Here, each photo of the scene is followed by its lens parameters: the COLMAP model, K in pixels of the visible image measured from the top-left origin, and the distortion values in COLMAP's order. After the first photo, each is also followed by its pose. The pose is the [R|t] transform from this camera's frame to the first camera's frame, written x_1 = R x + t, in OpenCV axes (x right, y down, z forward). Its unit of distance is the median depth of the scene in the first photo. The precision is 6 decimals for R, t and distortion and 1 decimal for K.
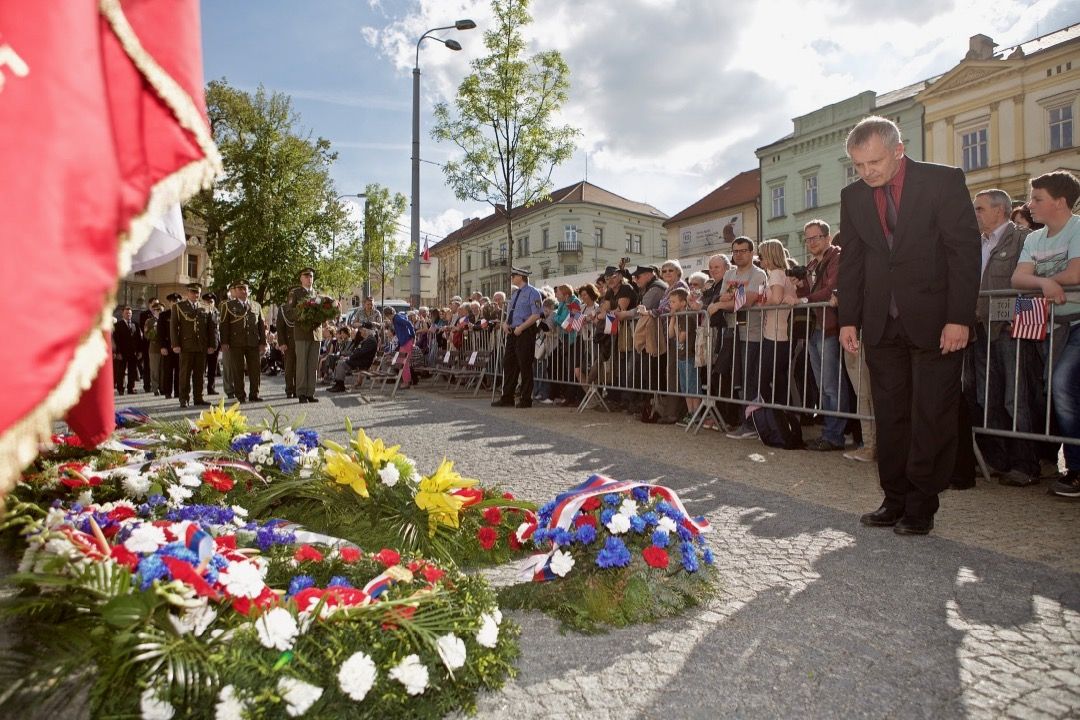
lens RADIAL K [[754.2, 0, 540.0], [0, 754.2, 360.0], [0, 0, 1]] dist [-0.110960, 0.078725]
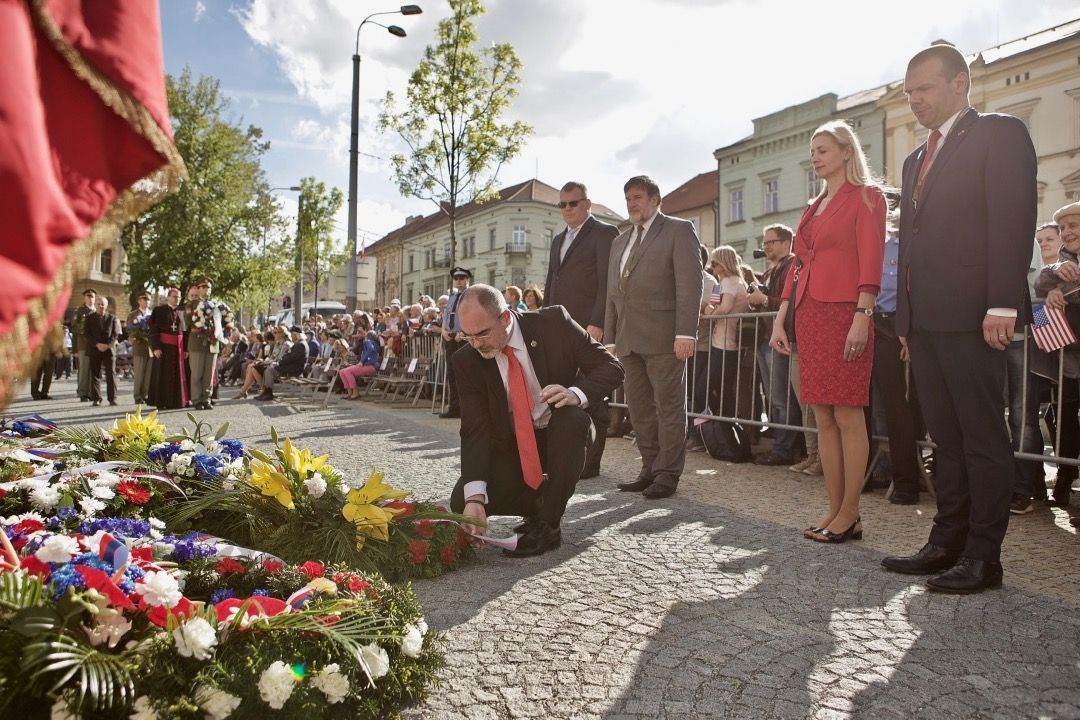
lens RADIAL K [[800.2, 0, 543.6], [0, 800.2, 349.7], [0, 0, 1]] dist [-0.086828, 0.051169]
pose [[0.997333, 0.012490, 0.071909, 0.011830], [-0.010827, 0.999666, -0.023478, -0.001555], [-0.072178, 0.022636, 0.997135, -0.035653]]
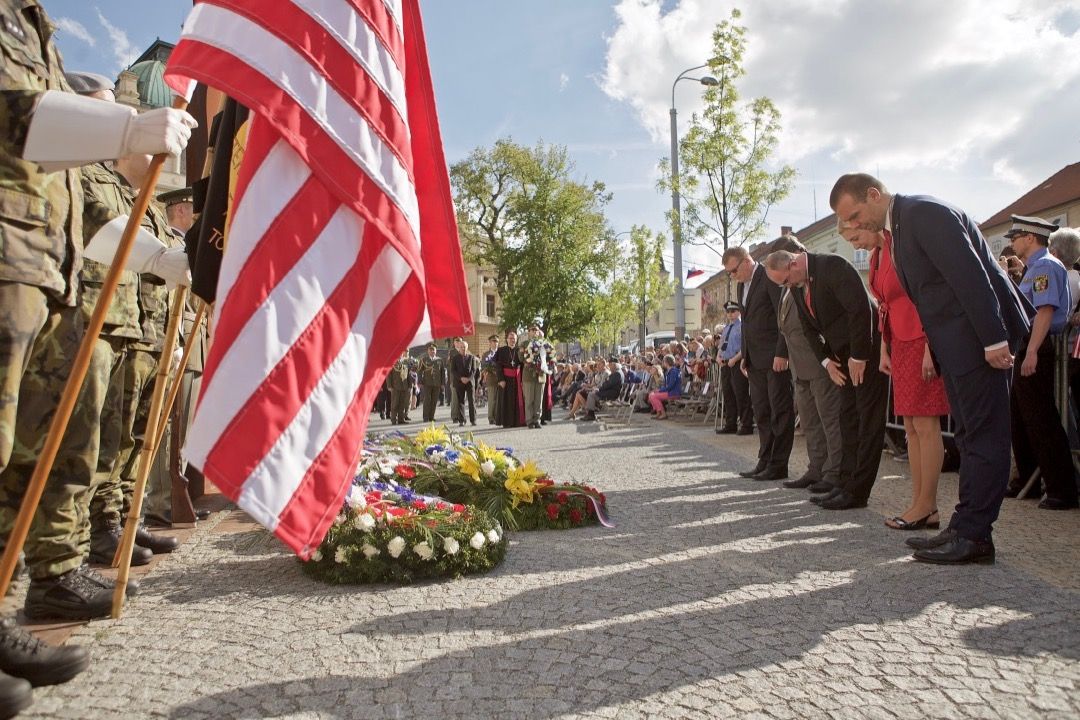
lens RADIAL K [[754.2, 0, 540.0], [0, 754.2, 360.0], [0, 0, 1]] dist [-0.110960, 0.078725]
pose [[0.928123, -0.027118, -0.371284, 0.365020], [0.012890, 0.999086, -0.040749, -0.006104], [0.372050, 0.033034, 0.927625, -0.329795]]
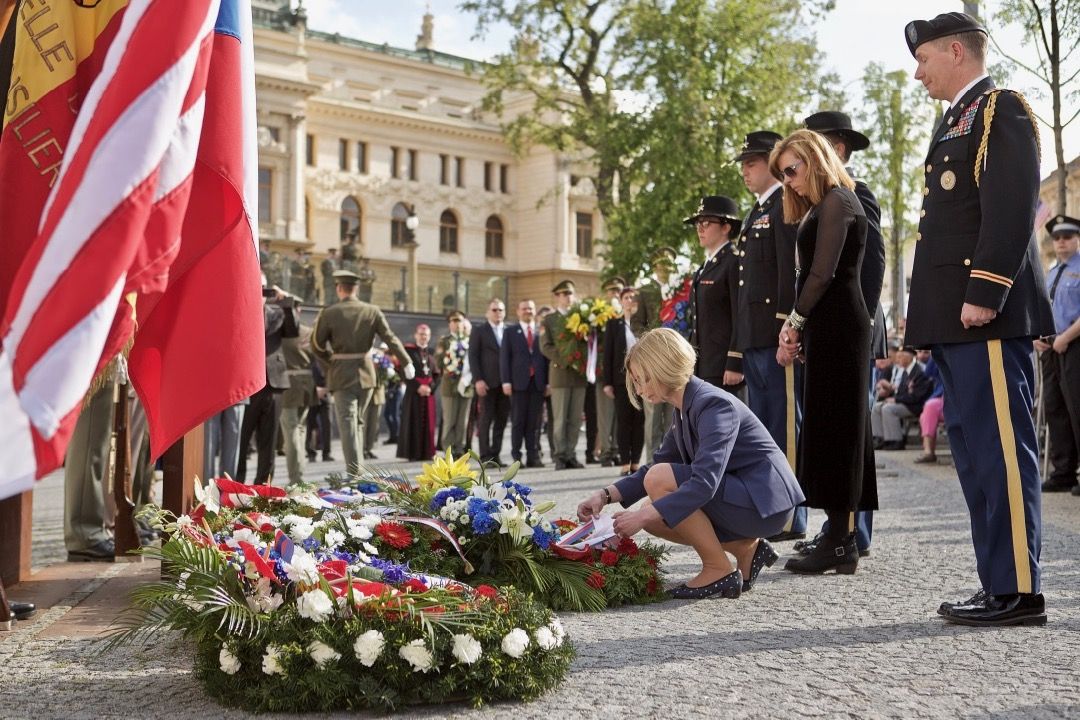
lens RADIAL K [[1562.4, 0, 516.7], [0, 1562.4, 357.9], [0, 0, 1]] dist [-0.023097, 0.077265]
pose [[0.882277, -0.021019, -0.470262, 0.448672], [0.005304, 0.999383, -0.034719, 0.018382], [0.470702, 0.028137, 0.881844, -0.437245]]
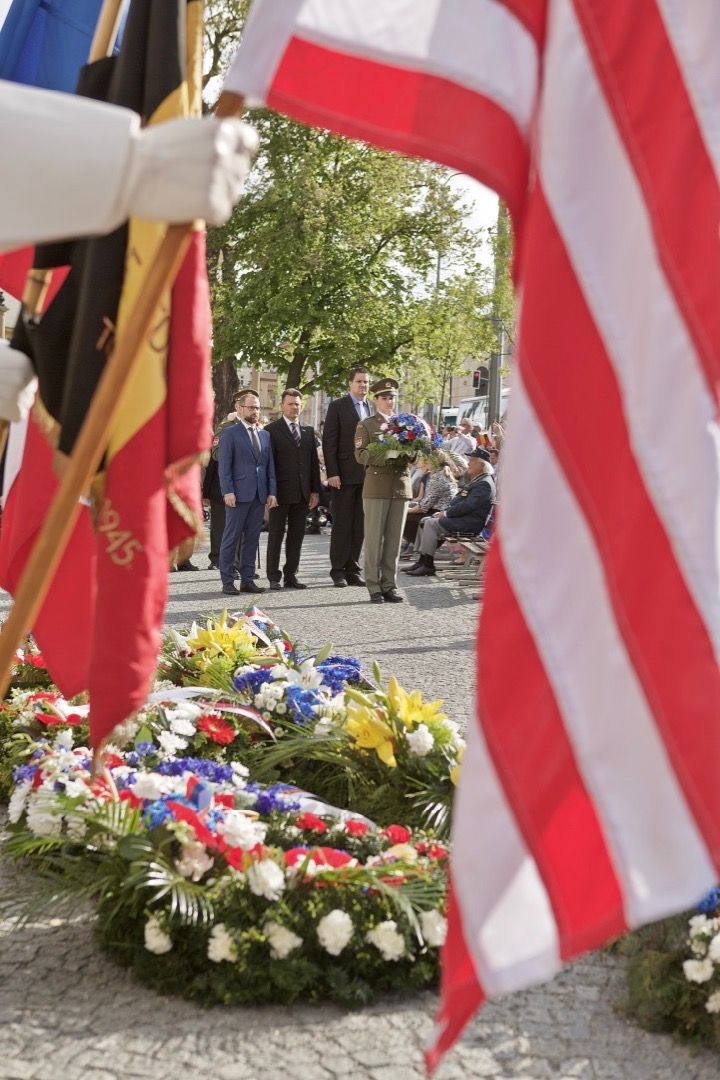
lens RADIAL K [[1545.5, 0, 360.0], [0, 1545.5, 540.0], [0, 0, 1]] dist [-0.005734, -0.004785]
pose [[0.949492, 0.047069, -0.310242, 0.172581], [-0.038811, 0.998710, 0.032742, -0.080219], [0.311383, -0.019047, 0.950094, -0.418517]]
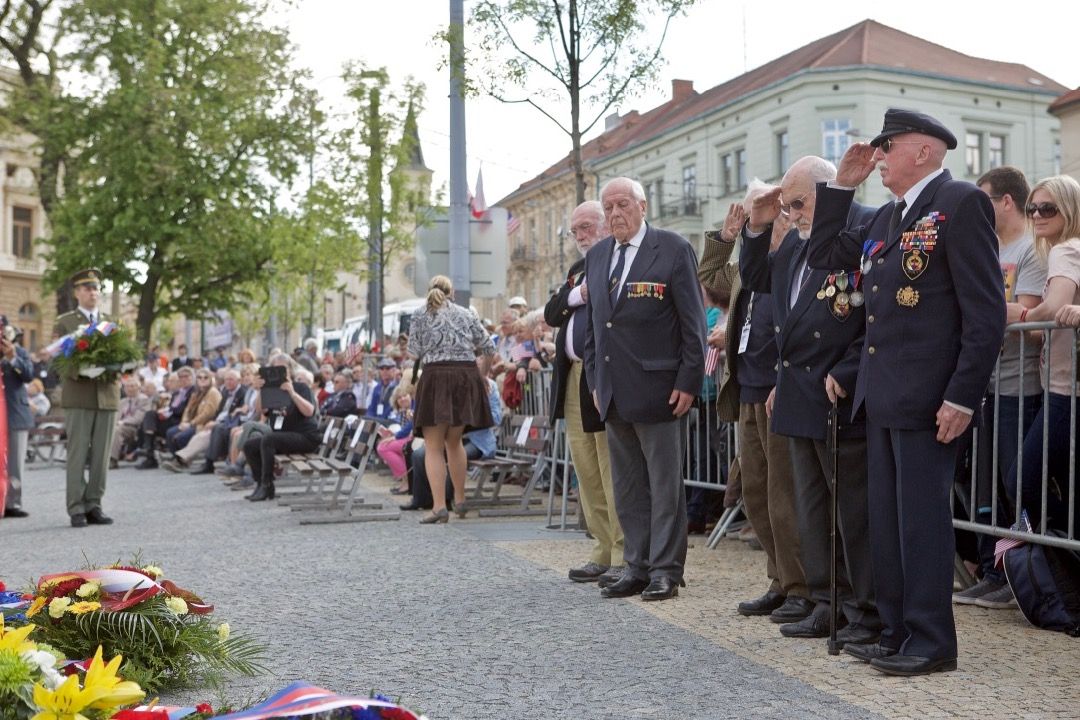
lens RADIAL K [[1661.0, 0, 540.0], [0, 1661.0, 360.0], [0, 0, 1]] dist [0.063232, -0.049679]
pose [[0.989356, -0.016591, -0.144568, 0.292051], [0.011172, 0.999207, -0.038218, -0.025383], [0.145087, 0.036196, 0.988757, -0.139155]]
